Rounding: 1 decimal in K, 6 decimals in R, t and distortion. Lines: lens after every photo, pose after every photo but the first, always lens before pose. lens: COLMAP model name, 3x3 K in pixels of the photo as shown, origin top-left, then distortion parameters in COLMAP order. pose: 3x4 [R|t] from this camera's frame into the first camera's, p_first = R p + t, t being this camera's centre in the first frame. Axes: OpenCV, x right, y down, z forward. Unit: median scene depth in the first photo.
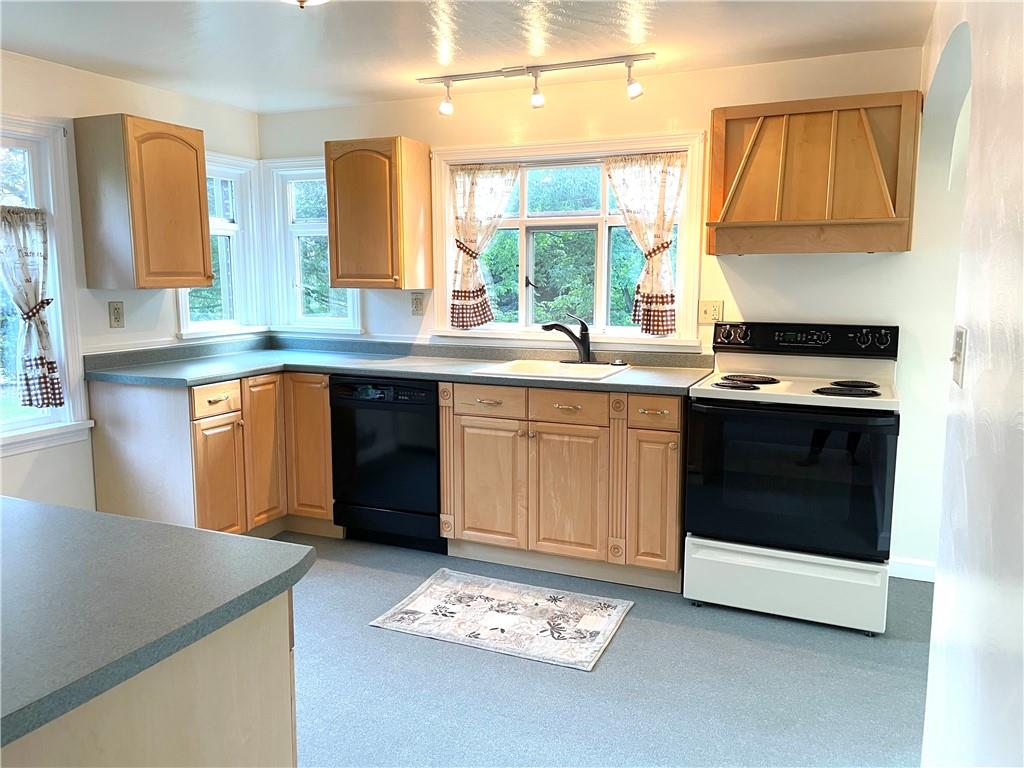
lens RADIAL K [[779.9, 0, 516.8], [0, 779.9, 378.3], [0, 0, 1]] dist [0.103192, -0.132968]
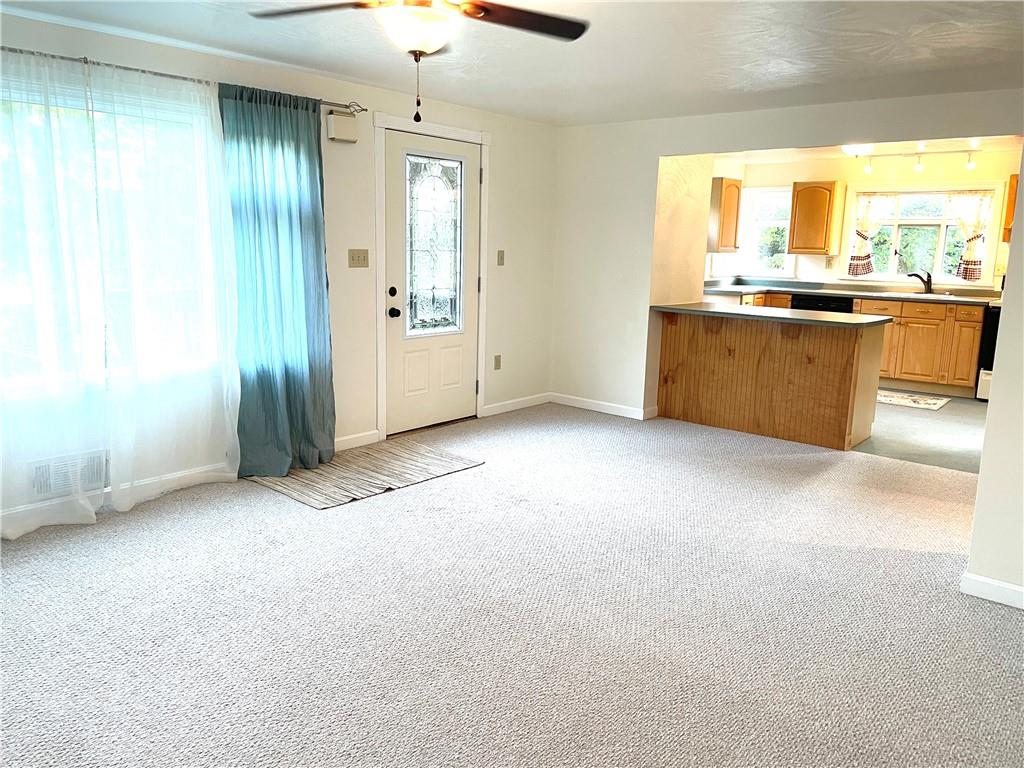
lens RADIAL K [[779.9, 0, 516.8], [0, 779.9, 378.3], [0, 0, 1]] dist [0.103192, -0.132968]
pose [[0.958483, 0.071100, -0.276145, -0.352389], [-0.059861, 0.997007, 0.048930, 0.163025], [0.278797, -0.030368, 0.959870, -1.282161]]
